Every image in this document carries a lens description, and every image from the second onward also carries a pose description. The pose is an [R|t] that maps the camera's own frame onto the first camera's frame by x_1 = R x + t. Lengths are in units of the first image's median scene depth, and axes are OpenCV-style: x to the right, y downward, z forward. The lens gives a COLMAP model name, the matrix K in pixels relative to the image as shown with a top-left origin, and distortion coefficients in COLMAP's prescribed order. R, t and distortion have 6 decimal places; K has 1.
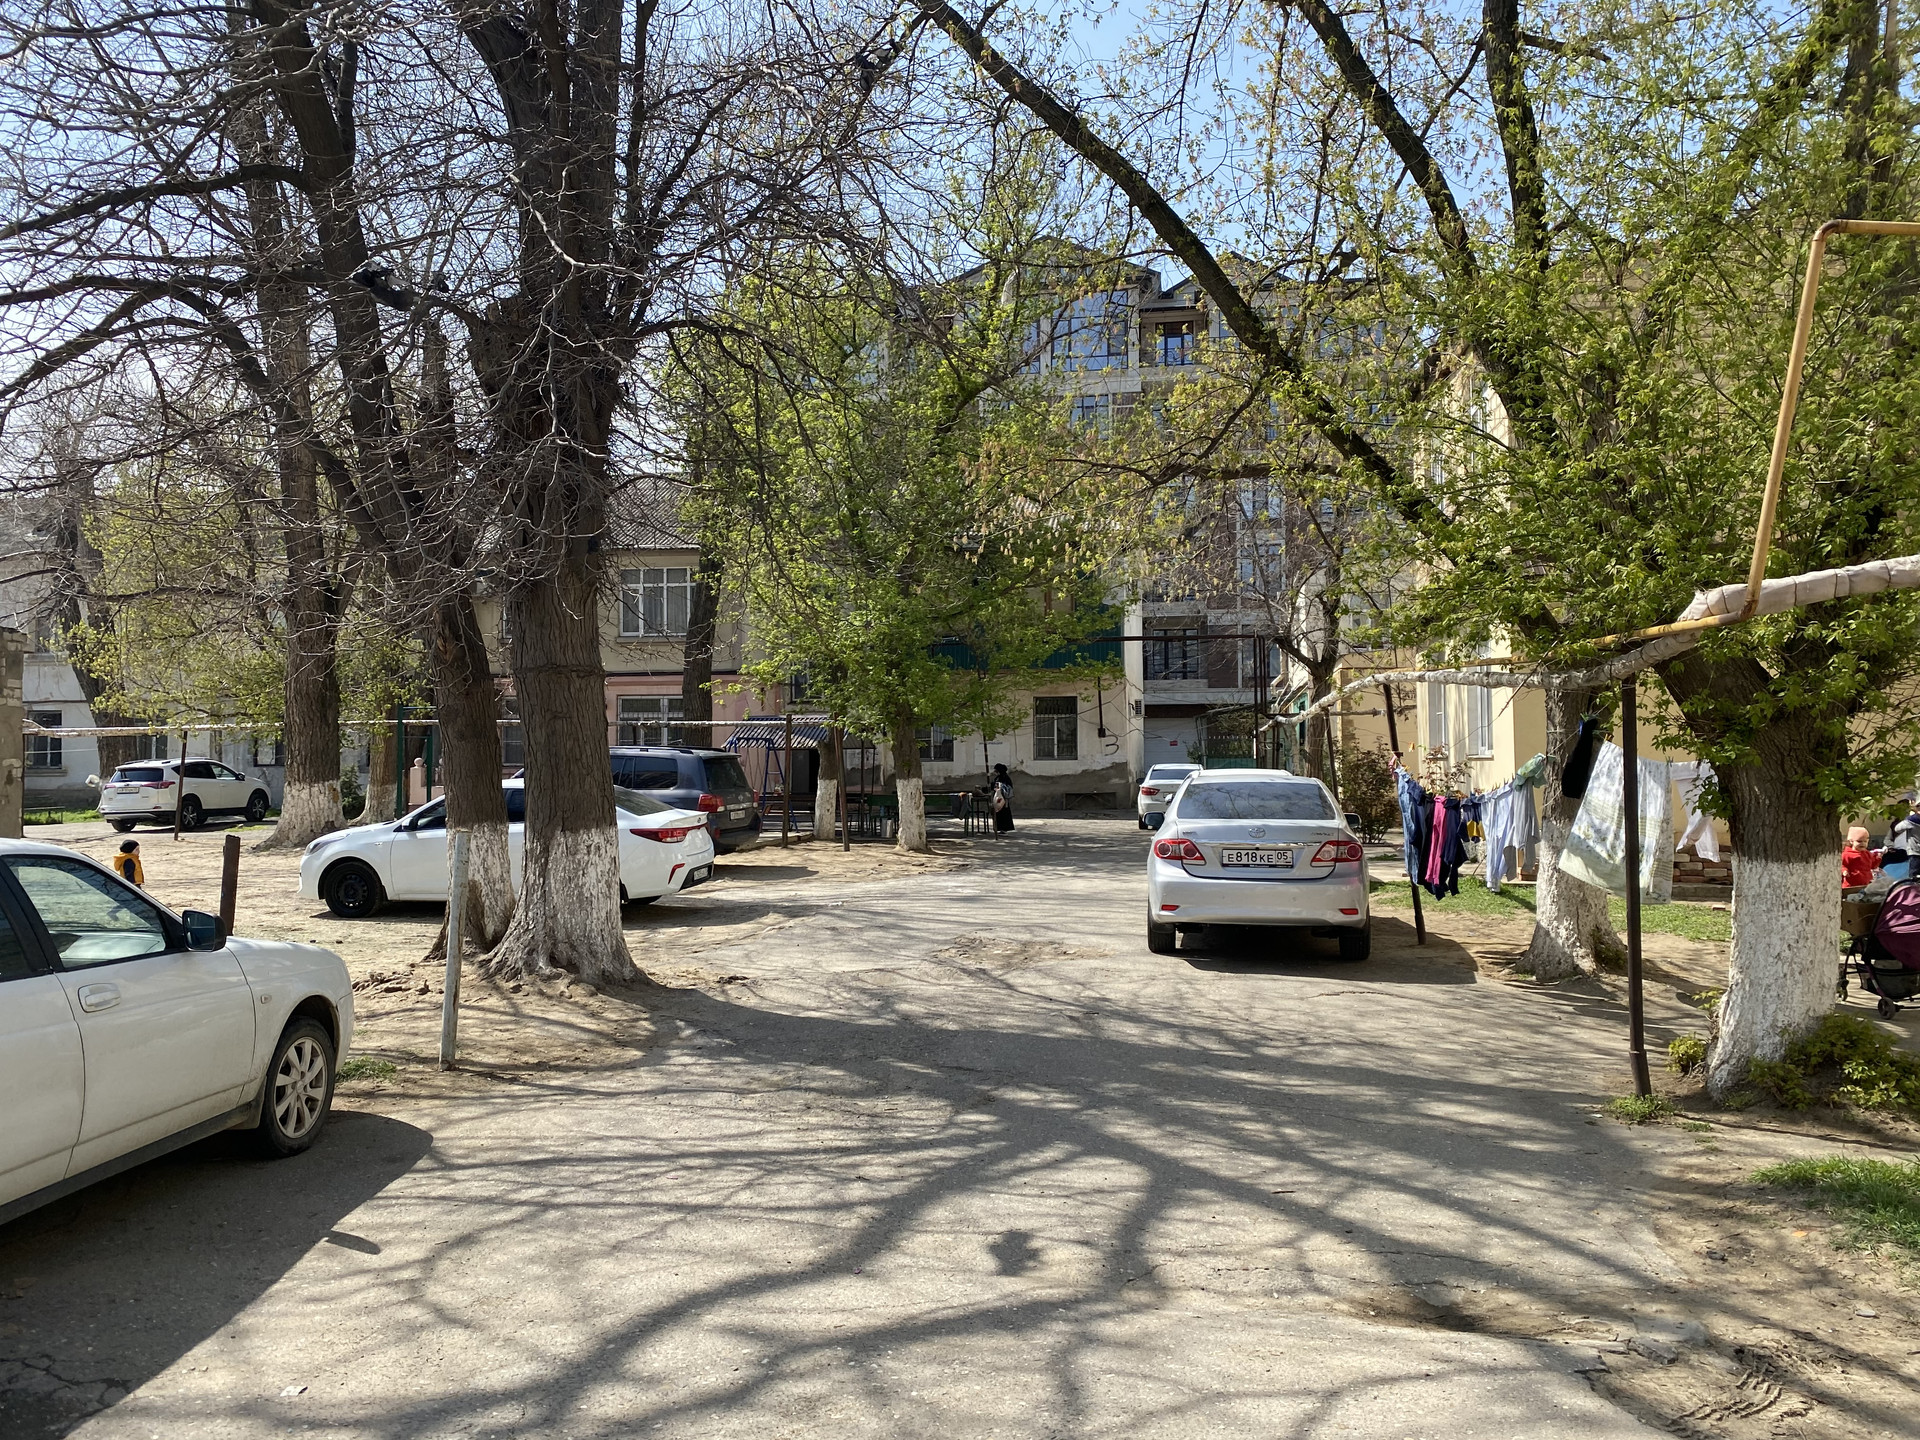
lens RADIAL K [[1450.0, 0, 962.5], [0, 1450.0, 713.4], [0, 0, 1]] dist [0.040114, -0.043983]
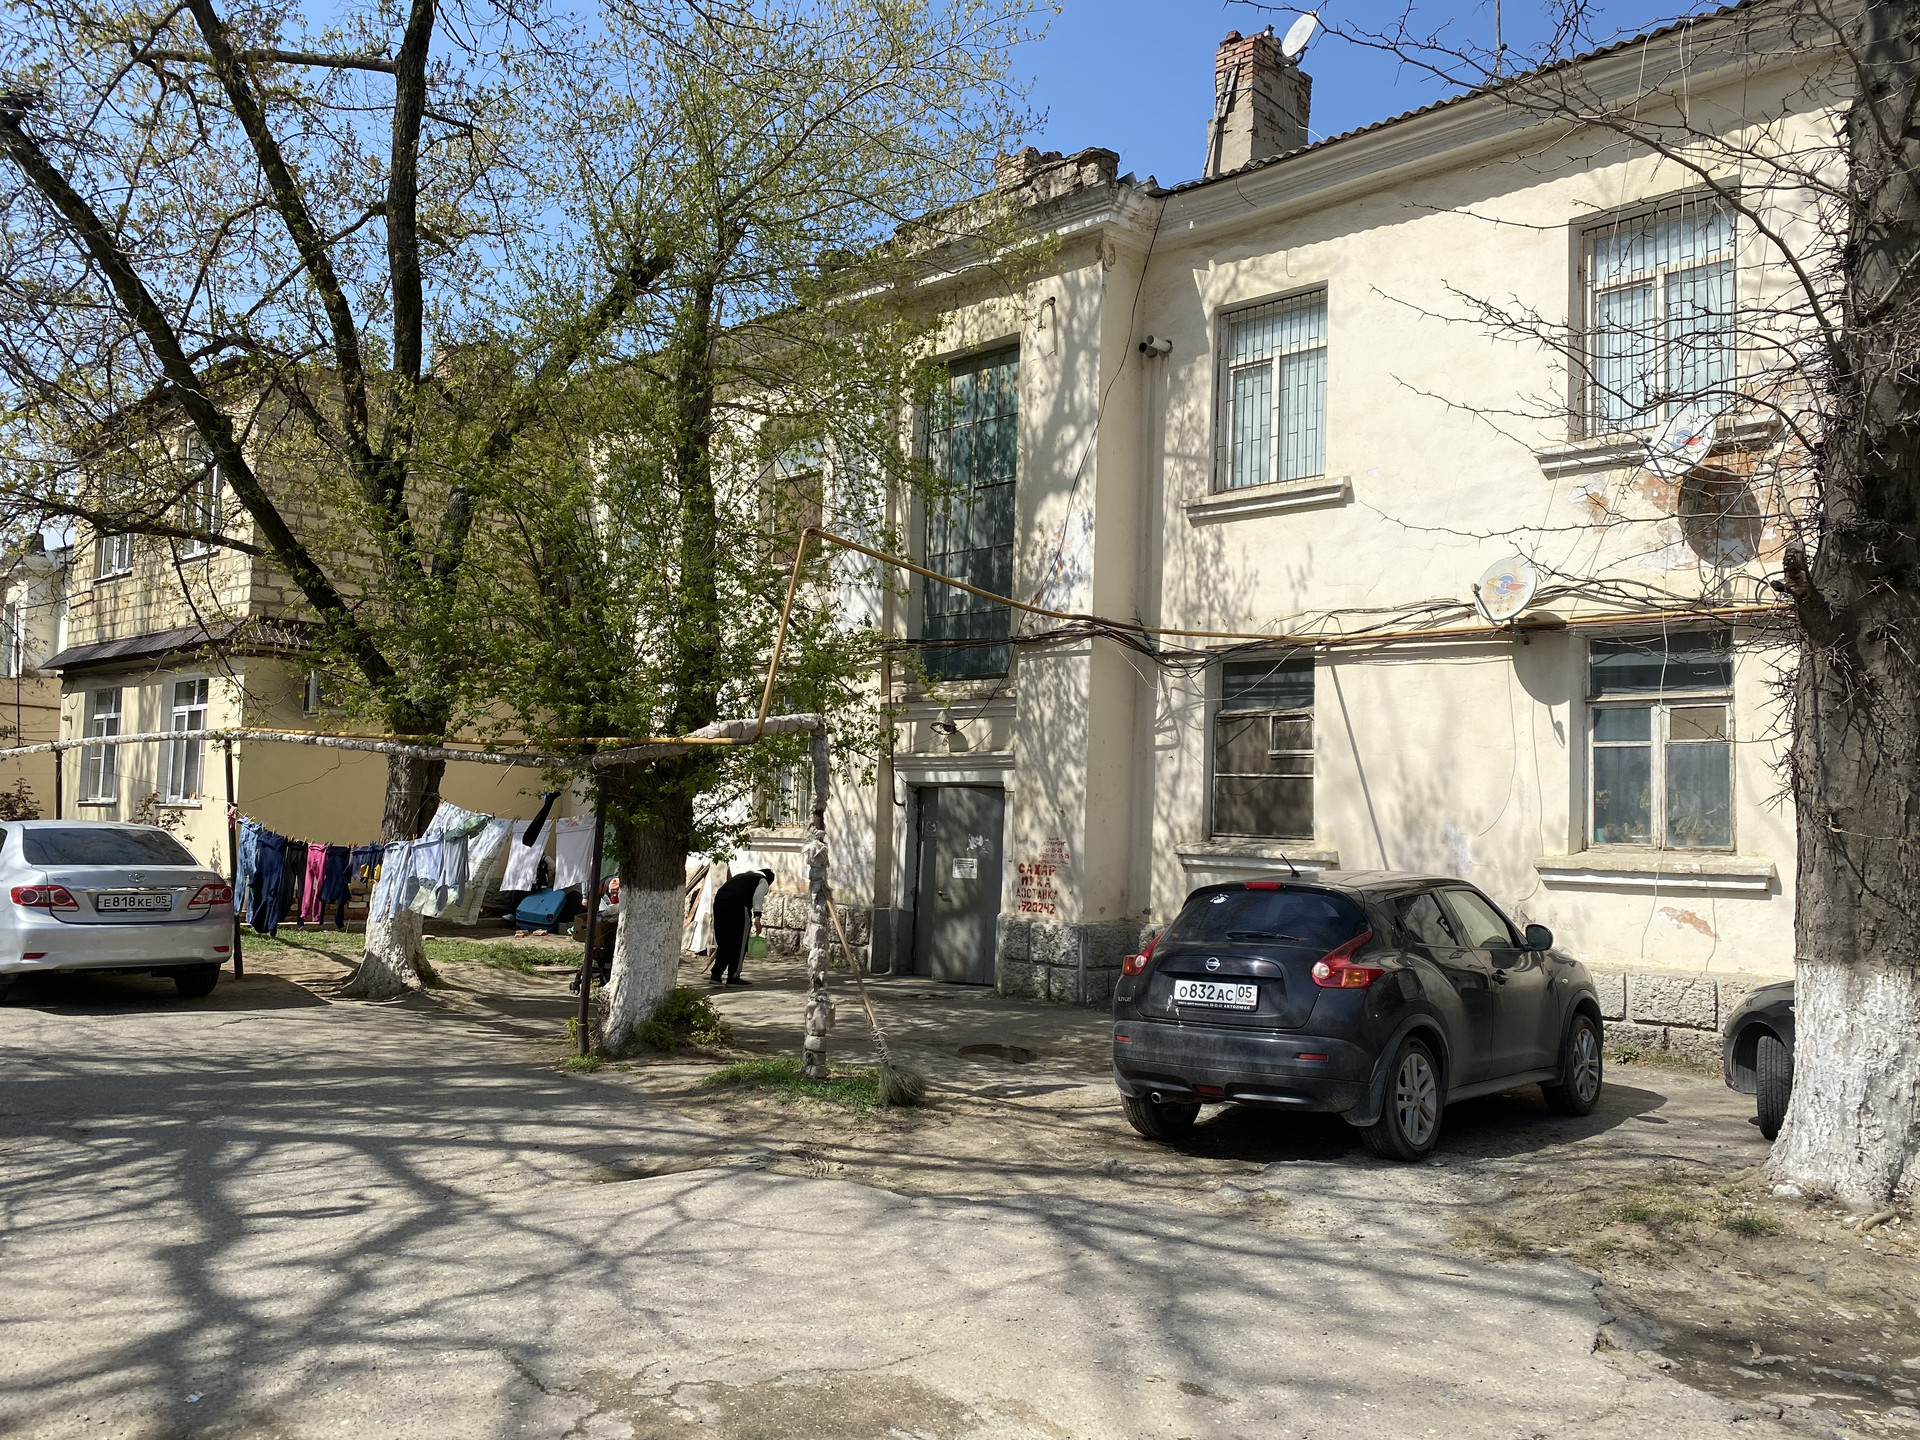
lens RADIAL K [[1450.0, 0, 961.7], [0, 1450.0, 735.5], [0, 0, 1]] dist [0.040114, -0.043983]
pose [[0.559178, 0.075805, 0.825575, -0.846125], [-0.059057, 0.996923, -0.051537, -0.000244], [-0.826942, -0.019938, 0.561934, -0.174730]]
